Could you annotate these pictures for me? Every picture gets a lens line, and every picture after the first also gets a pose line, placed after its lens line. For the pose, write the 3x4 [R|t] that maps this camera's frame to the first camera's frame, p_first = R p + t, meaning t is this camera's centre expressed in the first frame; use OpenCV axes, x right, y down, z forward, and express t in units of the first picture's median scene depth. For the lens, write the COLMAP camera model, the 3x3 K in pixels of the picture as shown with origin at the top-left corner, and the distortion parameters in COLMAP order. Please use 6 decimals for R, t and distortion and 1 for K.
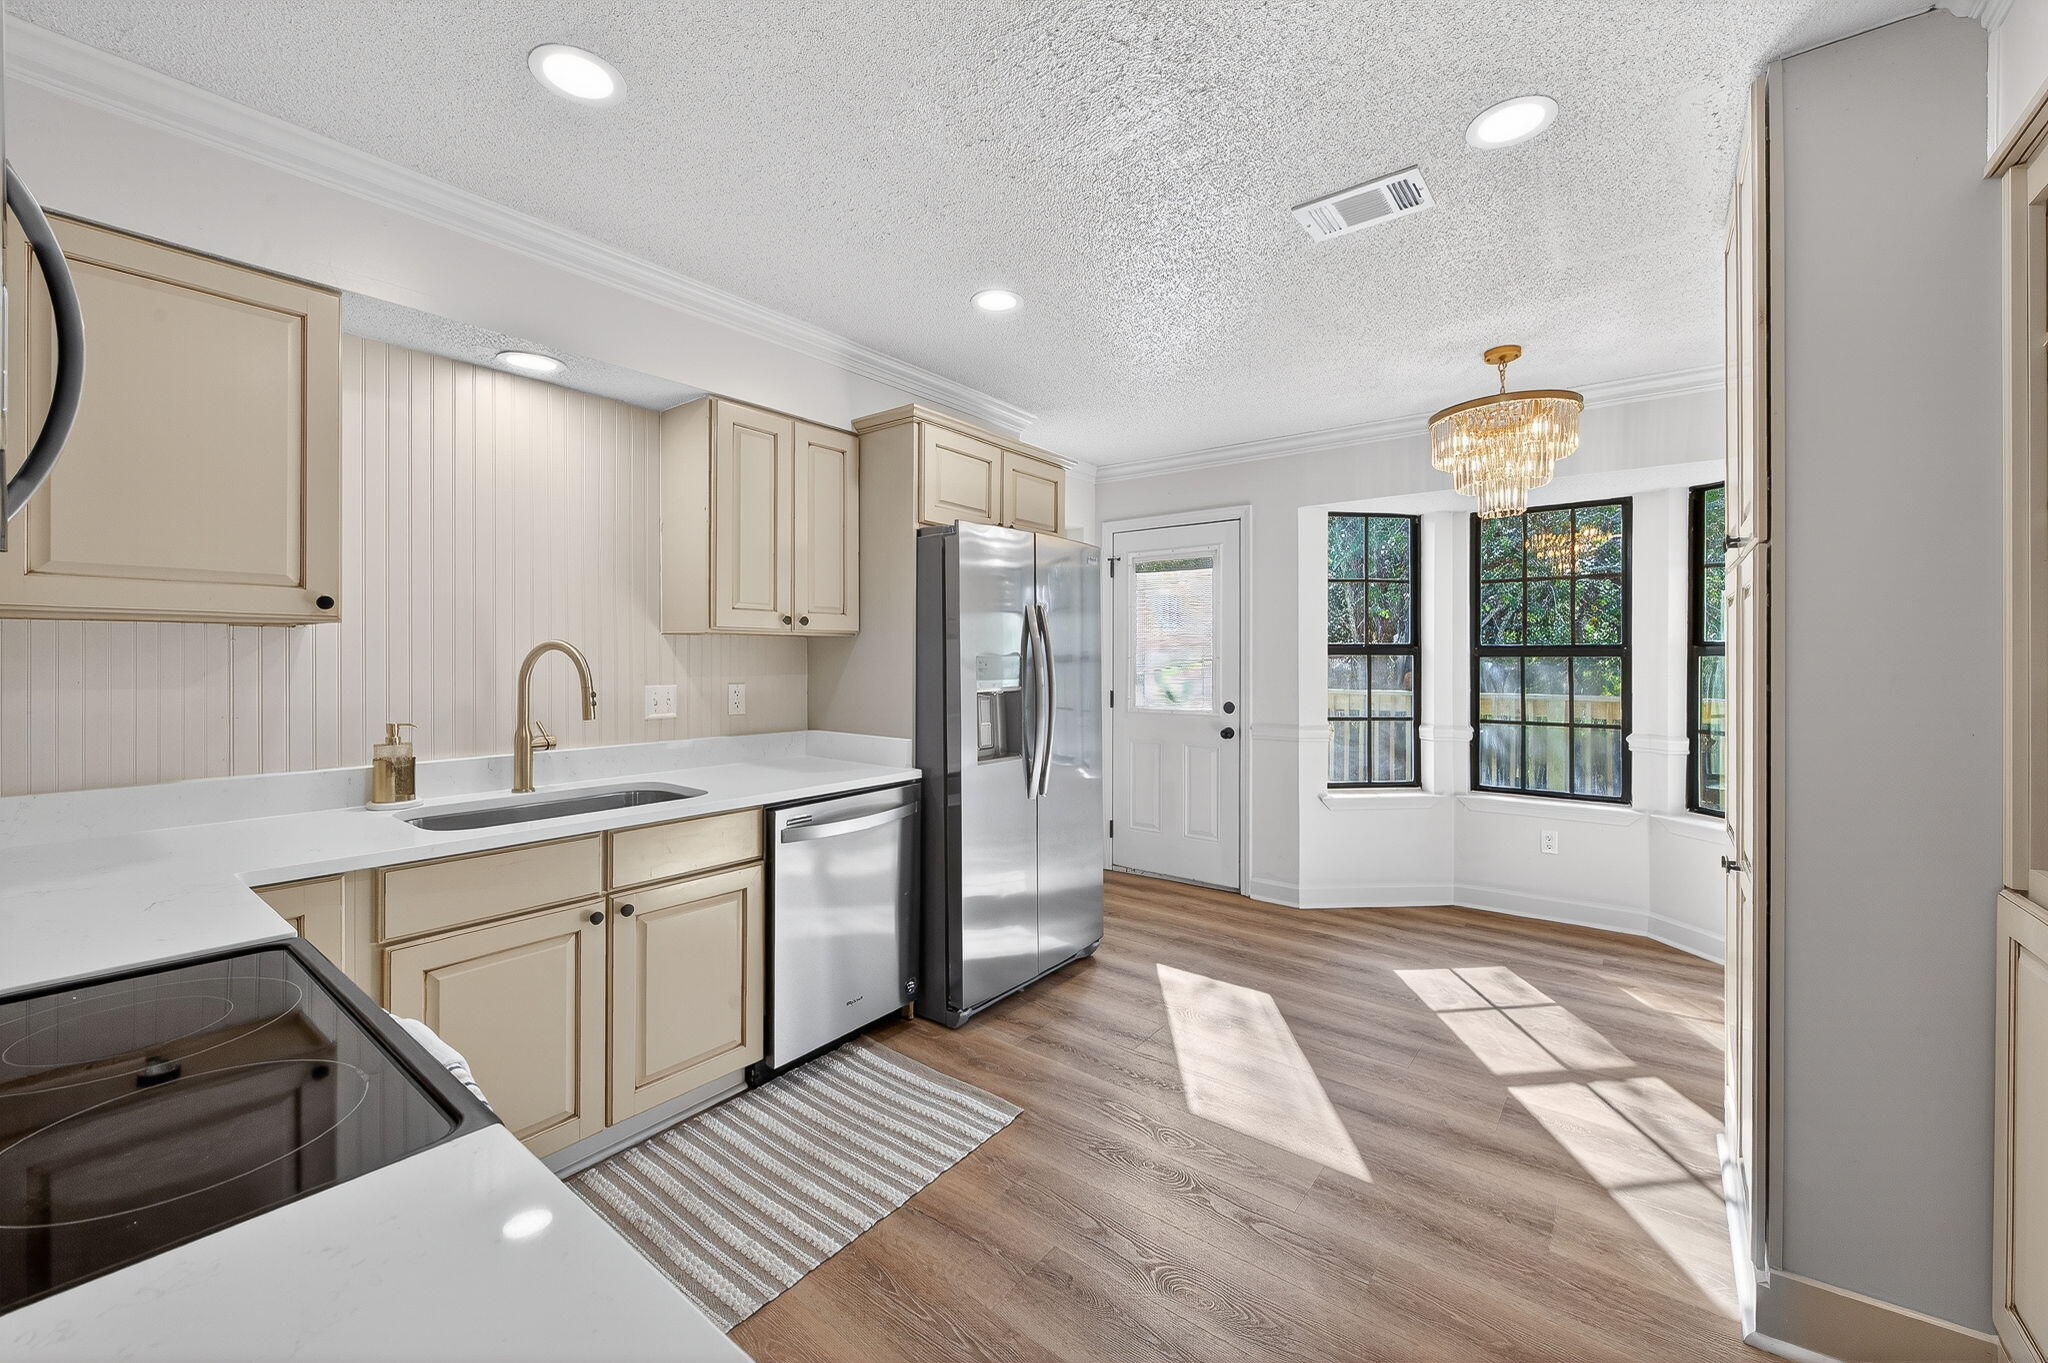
lens RADIAL K [[781.5, 0, 1029.6], [0, 781.5, 653.0], [0, 0, 1]] dist [-0.001487, -0.000133]
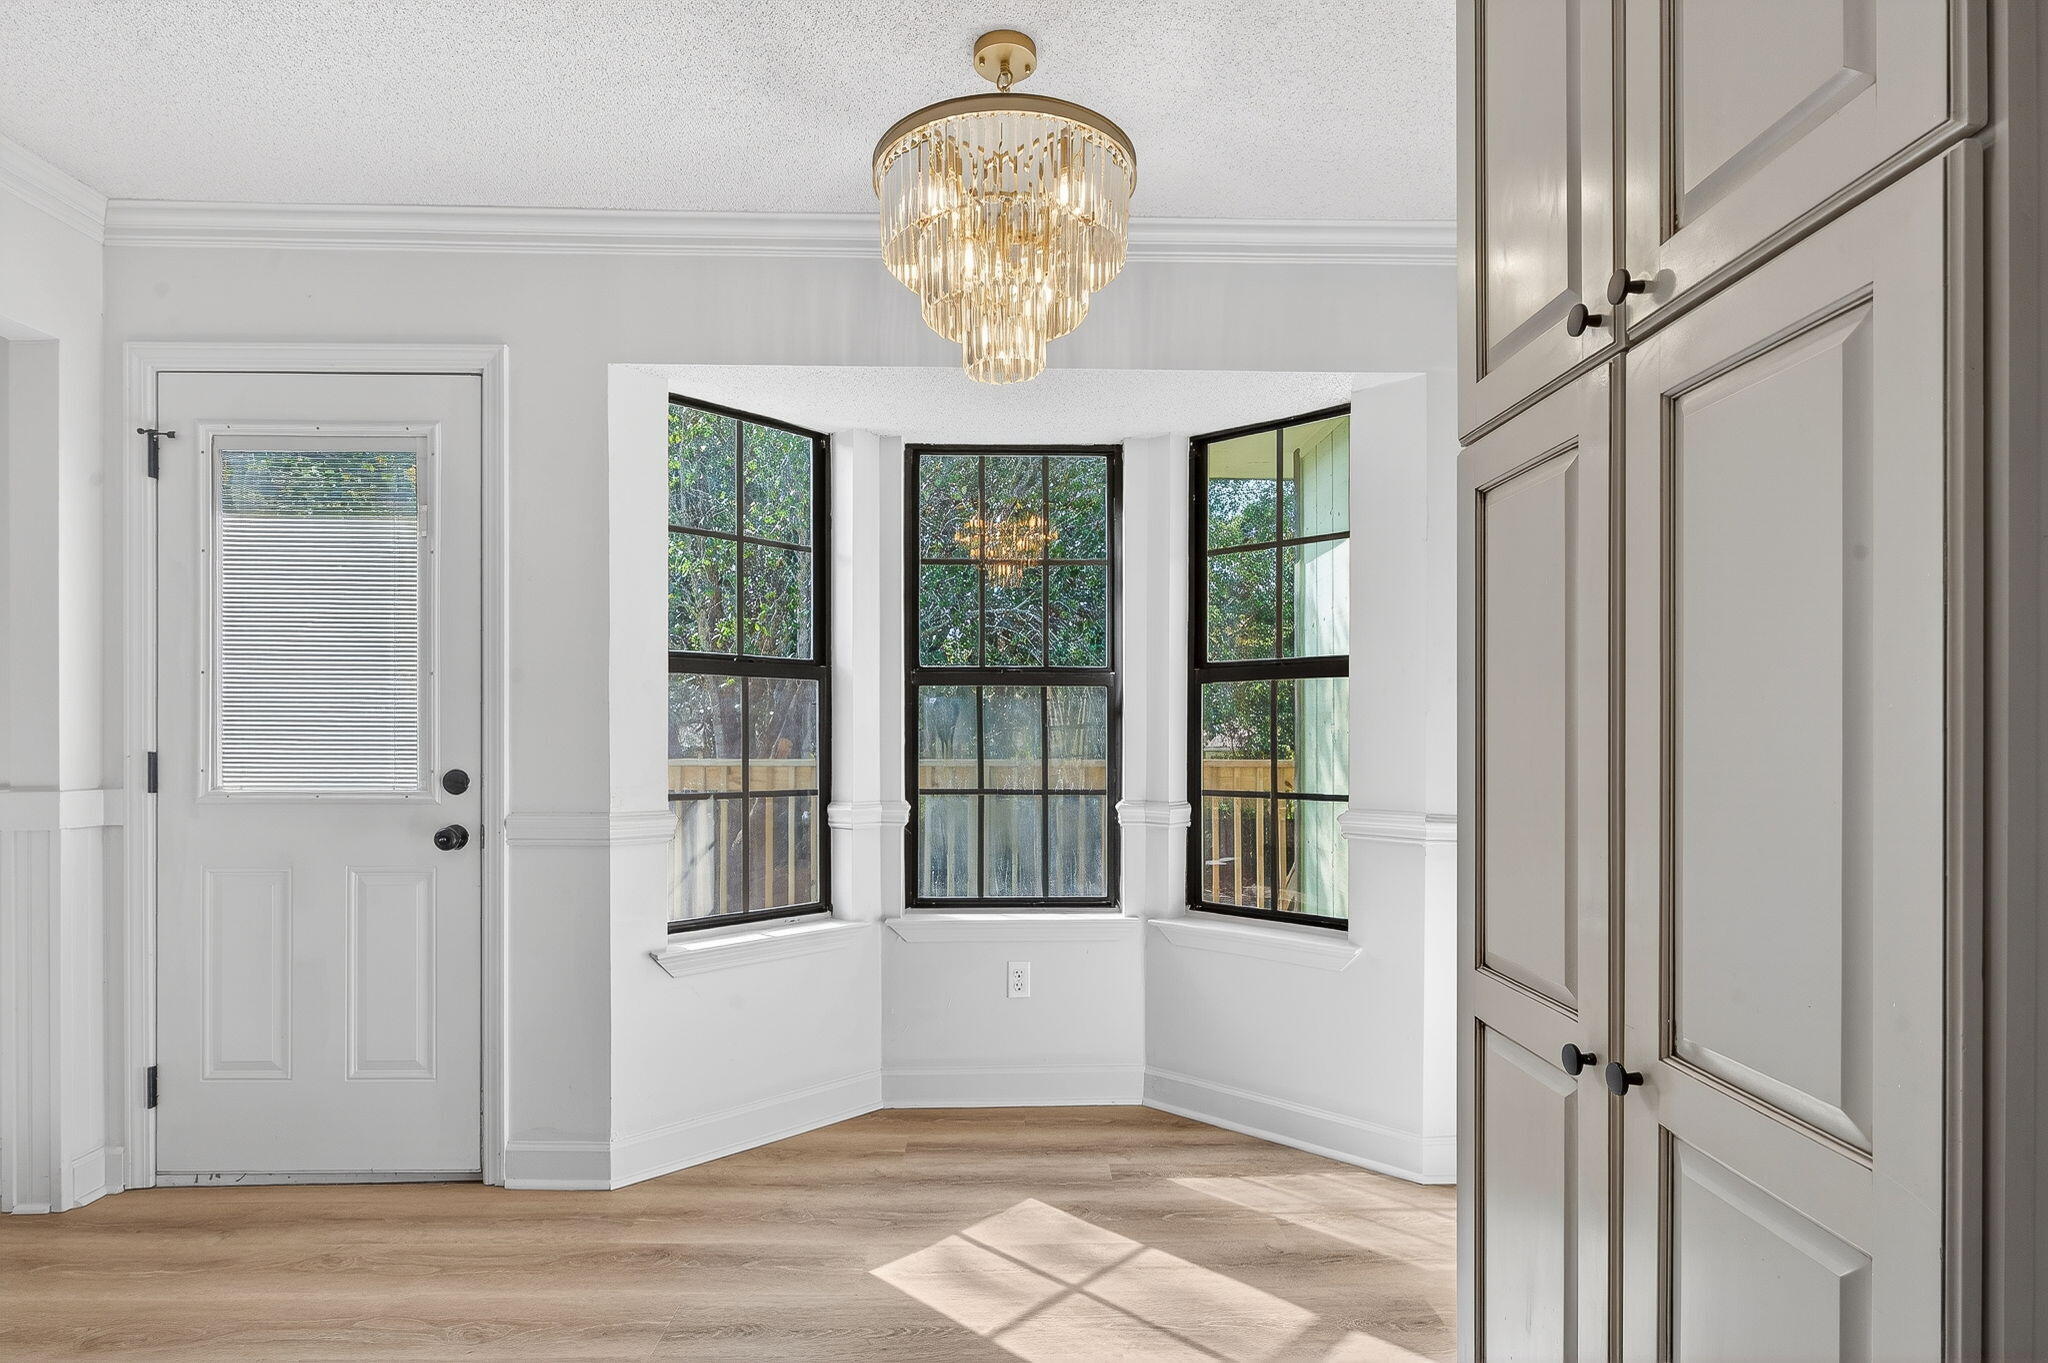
lens RADIAL K [[1090.8, 0, 1031.6], [0, 1090.8, 742.4], [0, 0, 1]] dist [-0.001736, -0.001422]
pose [[0.777247, -0.006323, 0.629163, 0.122375], [-0.003299, 0.999895, 0.014124, 0.038942], [-0.629187, -0.013054, 0.777145, 0.310276]]
